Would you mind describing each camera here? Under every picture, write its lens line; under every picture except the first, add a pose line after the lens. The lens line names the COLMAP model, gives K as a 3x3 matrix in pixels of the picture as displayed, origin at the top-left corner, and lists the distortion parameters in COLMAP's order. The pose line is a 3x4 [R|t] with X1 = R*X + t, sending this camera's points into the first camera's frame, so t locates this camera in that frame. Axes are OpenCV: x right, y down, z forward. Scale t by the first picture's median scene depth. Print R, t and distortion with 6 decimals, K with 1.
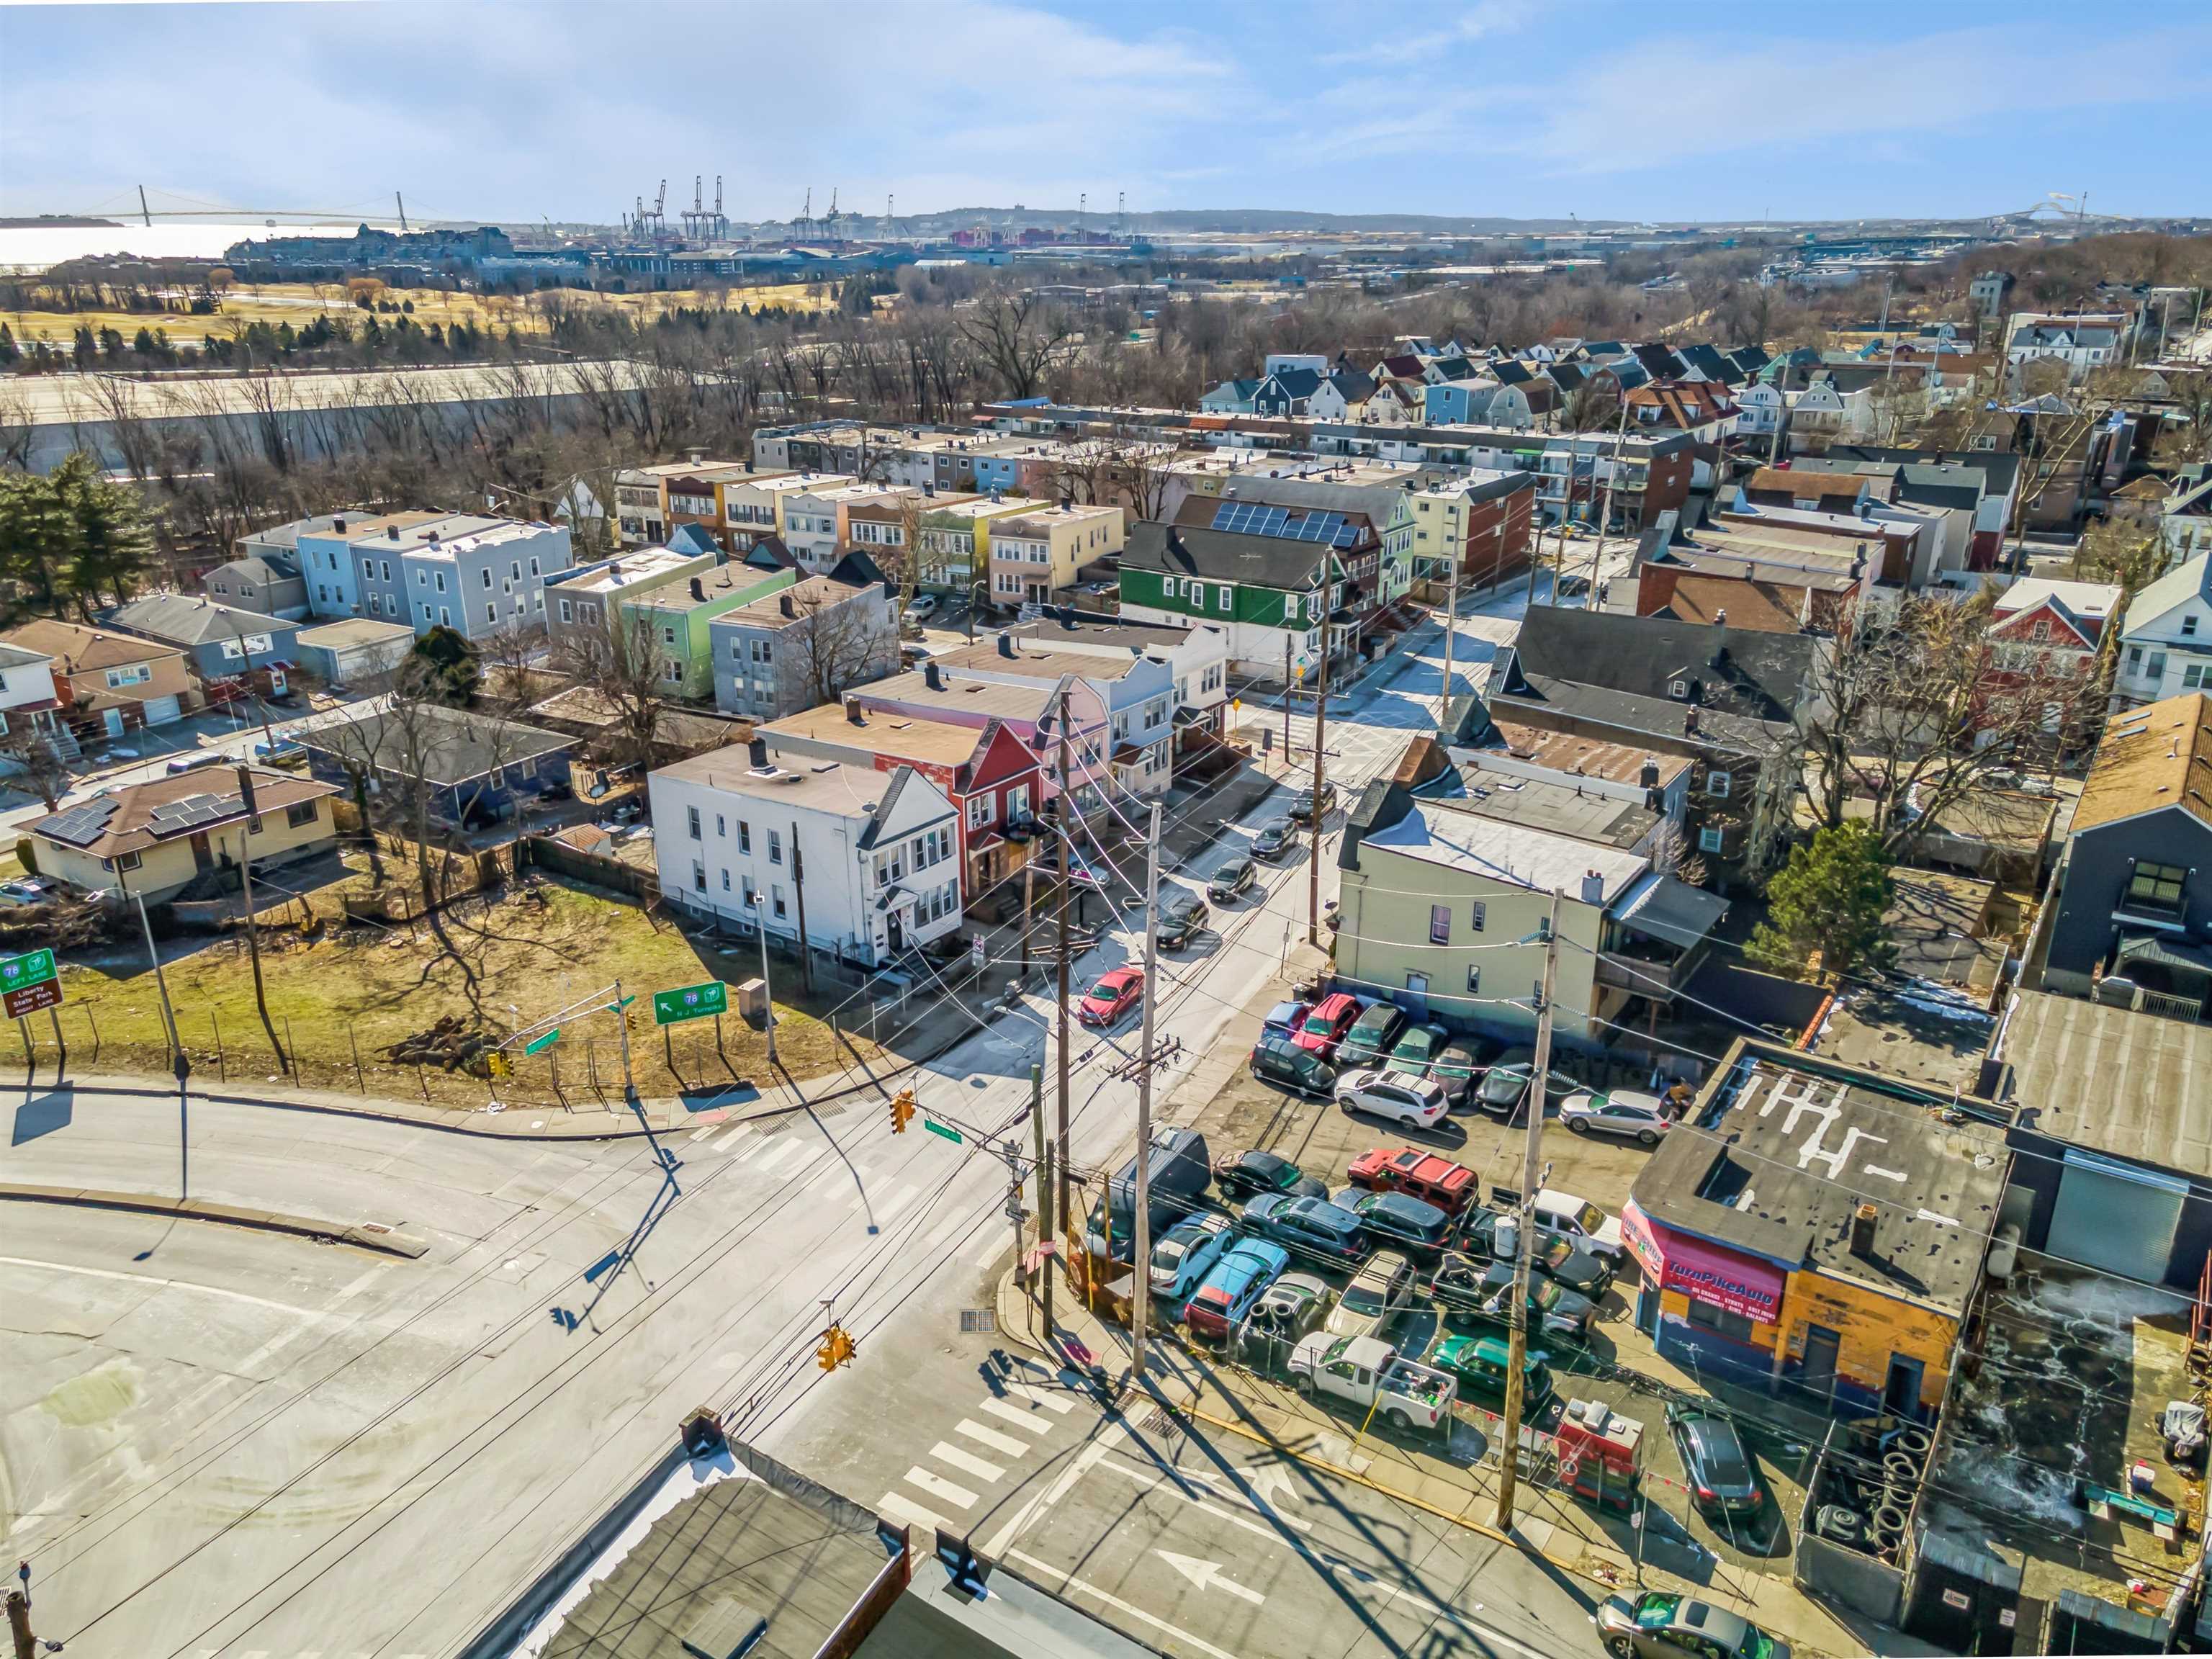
lens RADIAL K [[1615.1, 0, 1105.7], [0, 1615.1, 860.2], [0, 0, 1]] dist [0.041906, 0.008146]
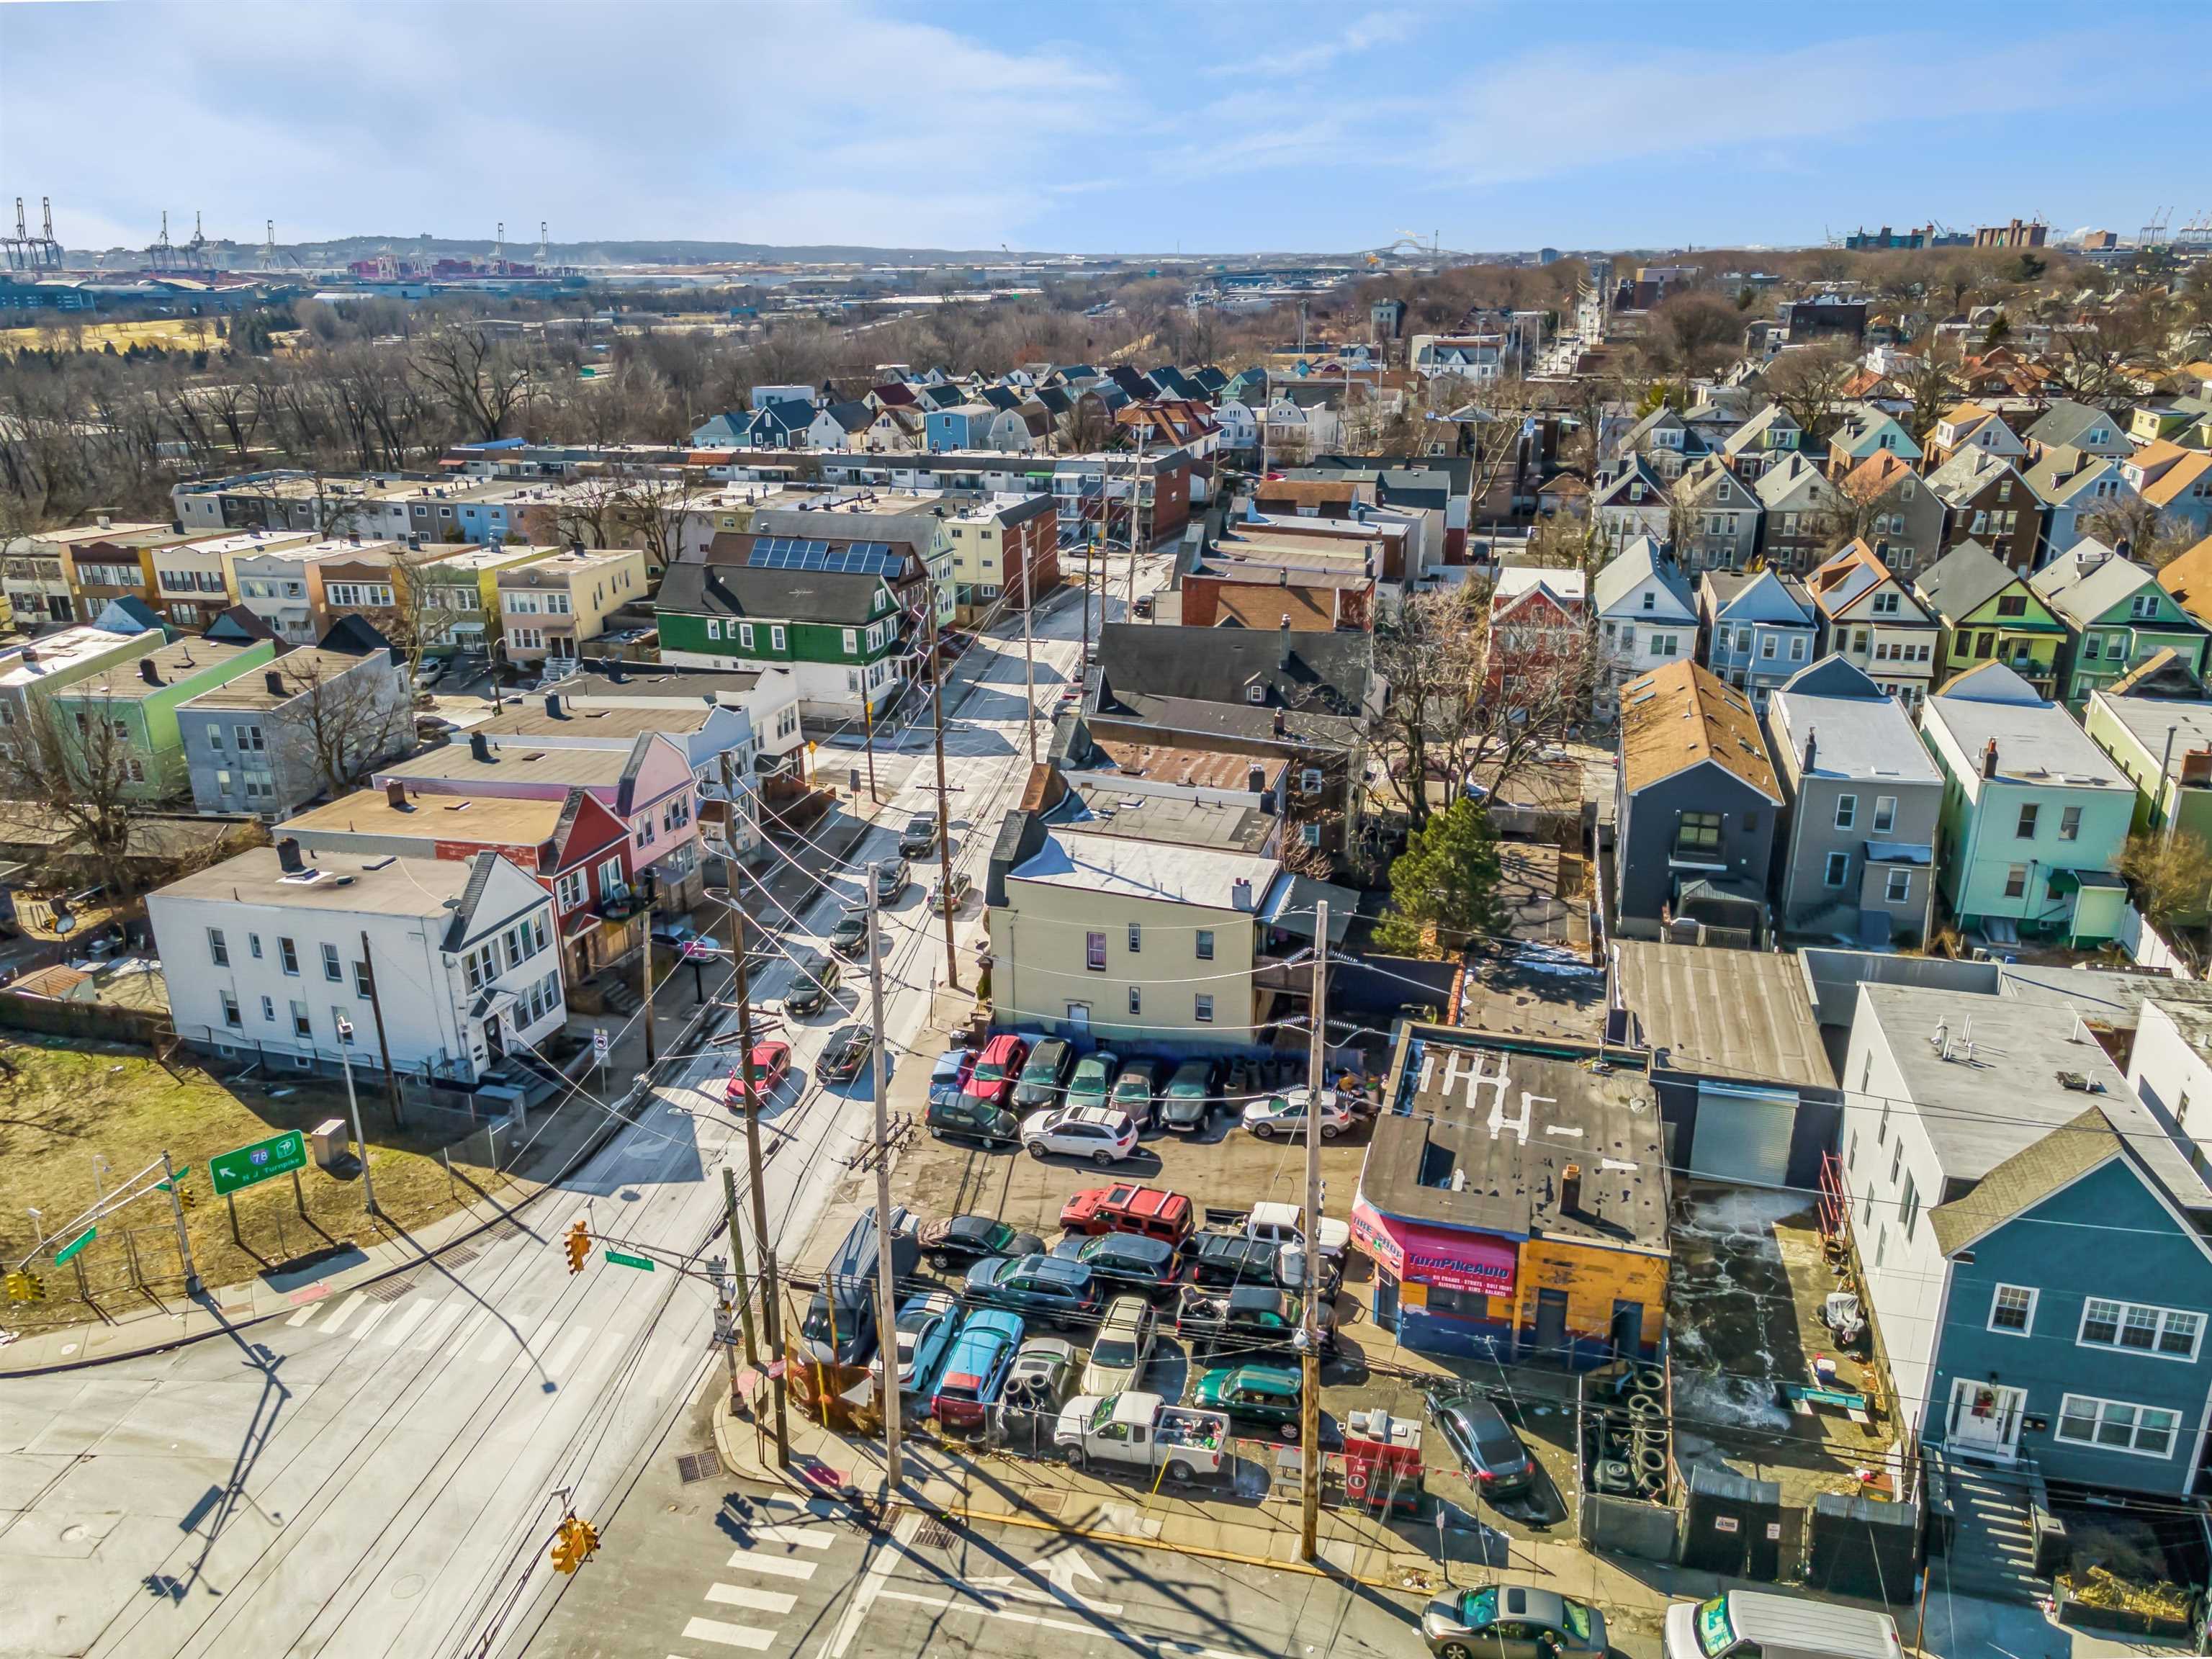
lens RADIAL K [[1640.9, 0, 1106.0], [0, 1640.9, 829.5], [0, 0, 1]] dist [0.041152, 0.007982]
pose [[0.949427, -0.109945, 0.294110, -0.070745], [0.120963, 0.992466, -0.019478, -0.012723], [-0.289753, 0.054069, 0.955573, 0.037377]]
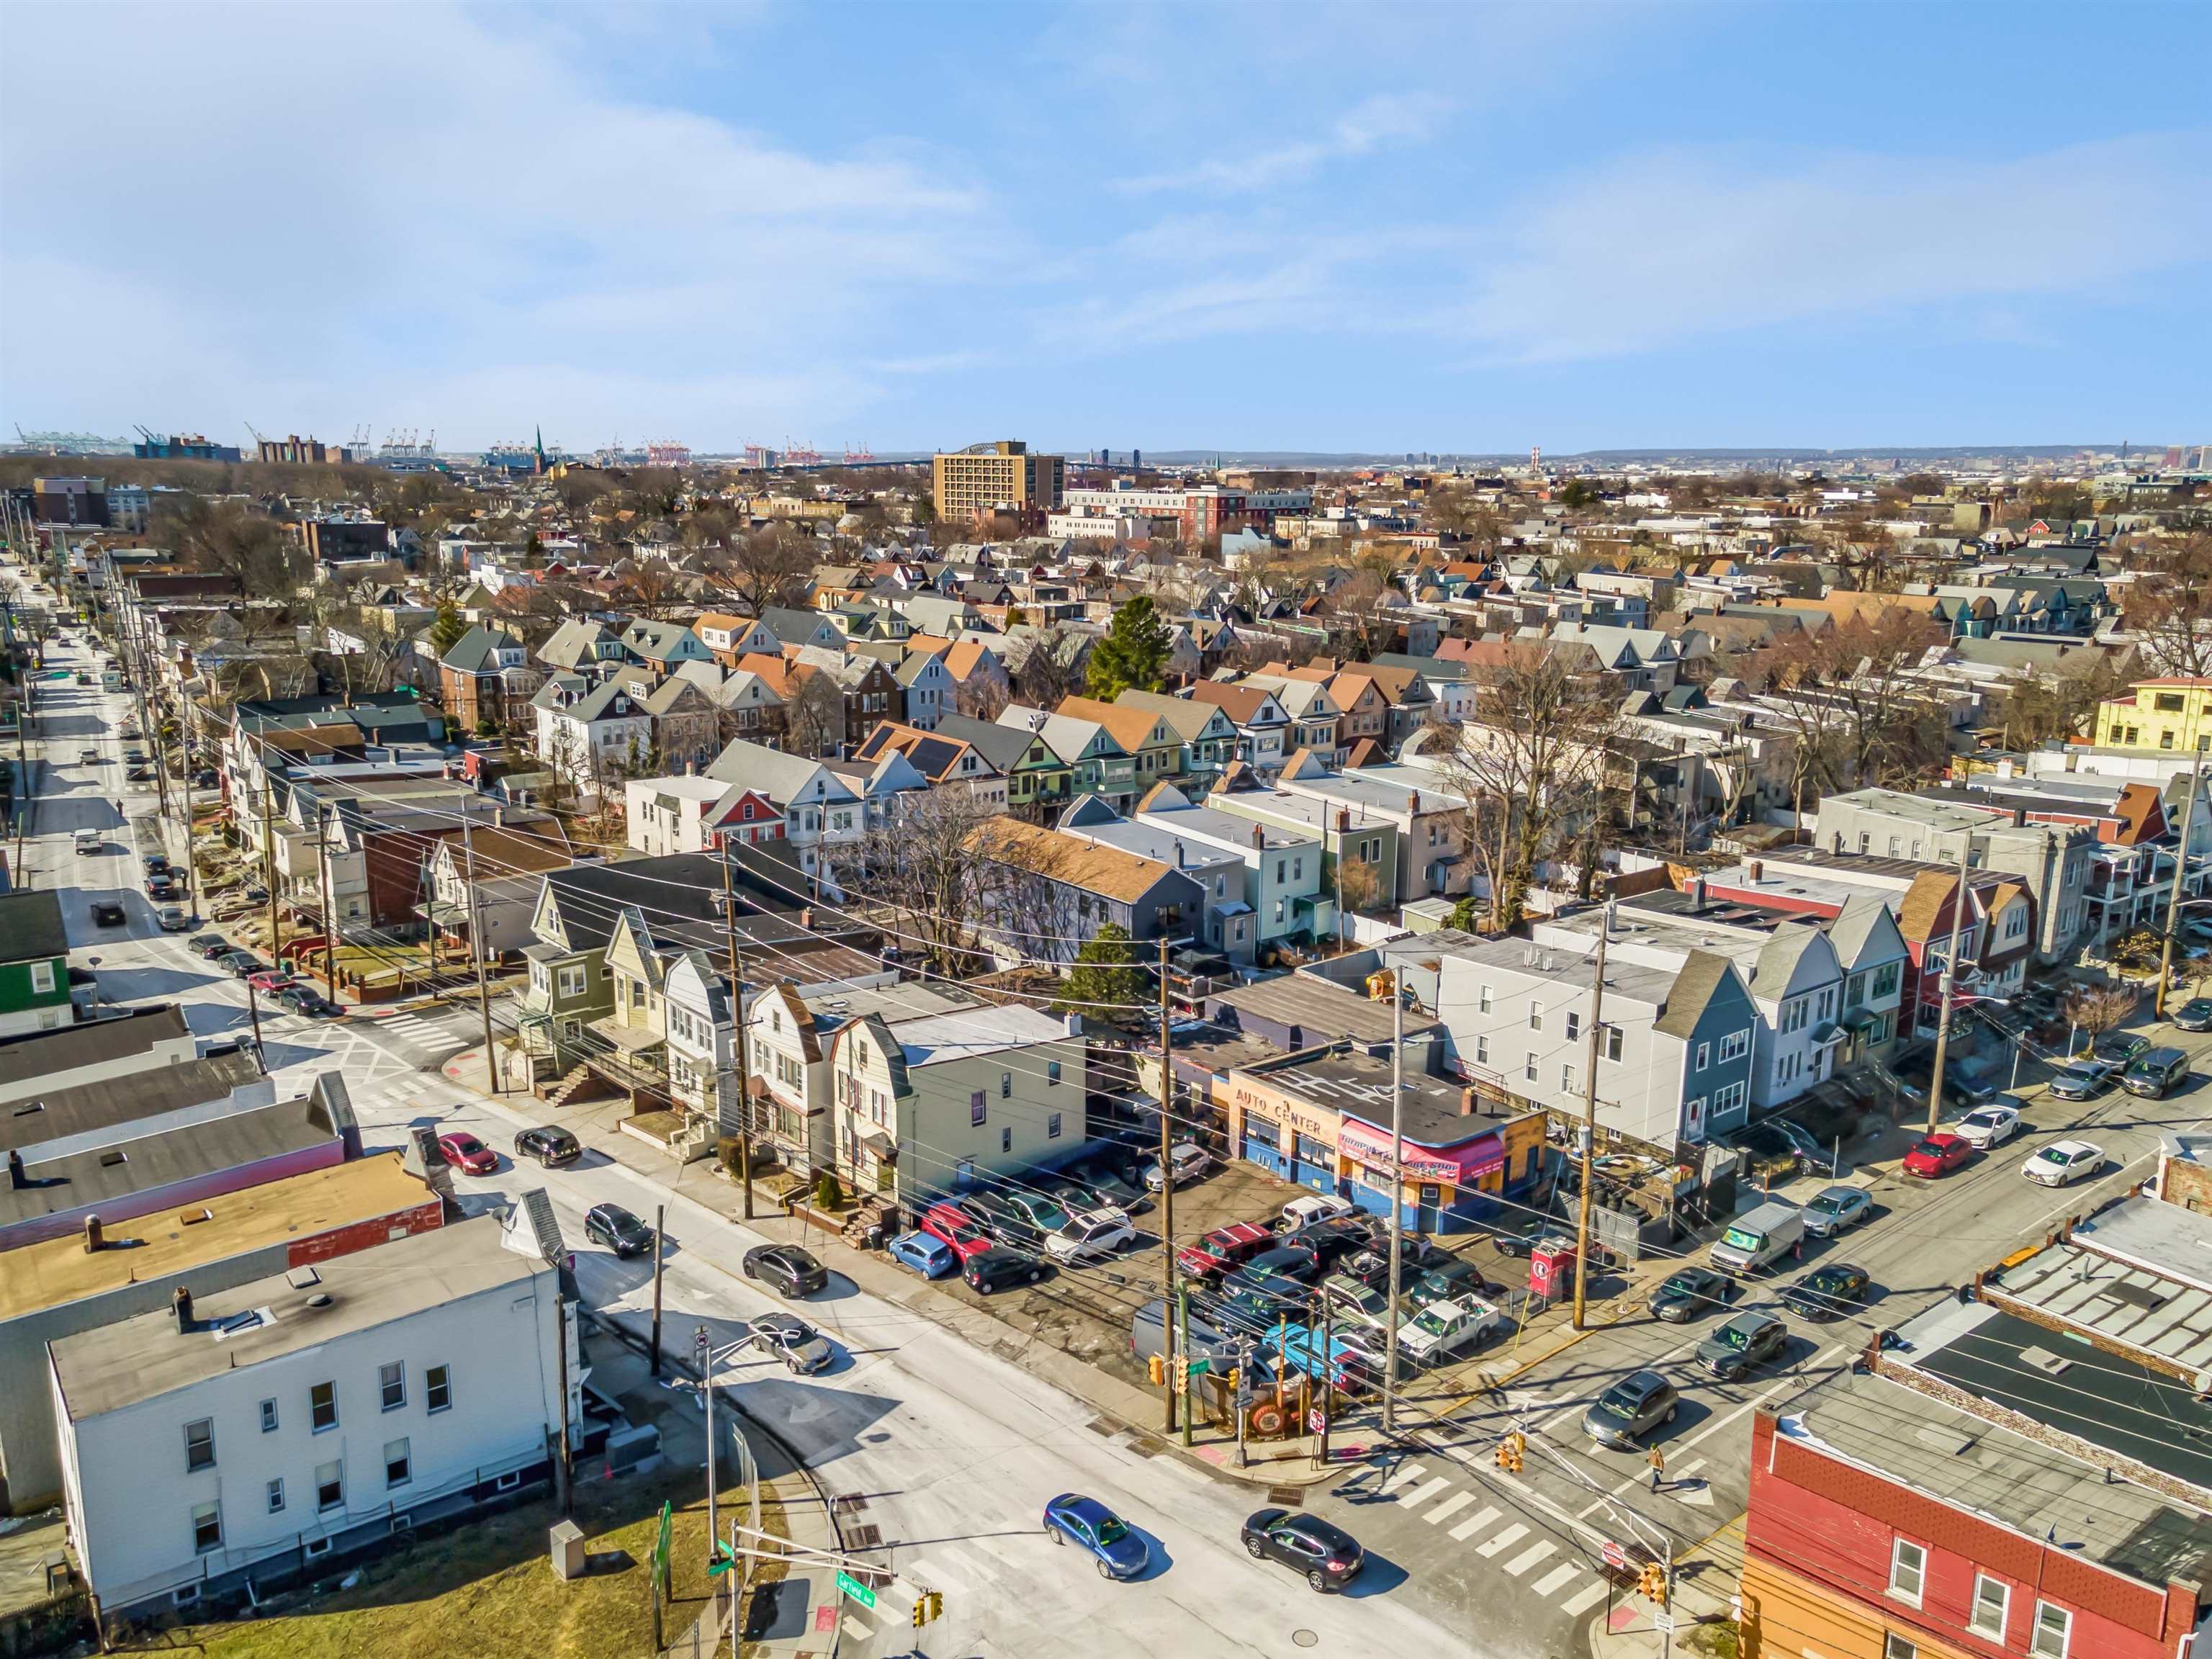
lens RADIAL K [[1709.0, 0, 1099.6], [0, 1709.0, 831.4], [0, 0, 1]] dist [0.041238, 0.009220]
pose [[0.306411, -0.199055, 0.930854, -0.835292], [0.337592, 0.937052, 0.089254, -0.217596], [-0.890025, 0.286900, 0.354323, 0.416037]]
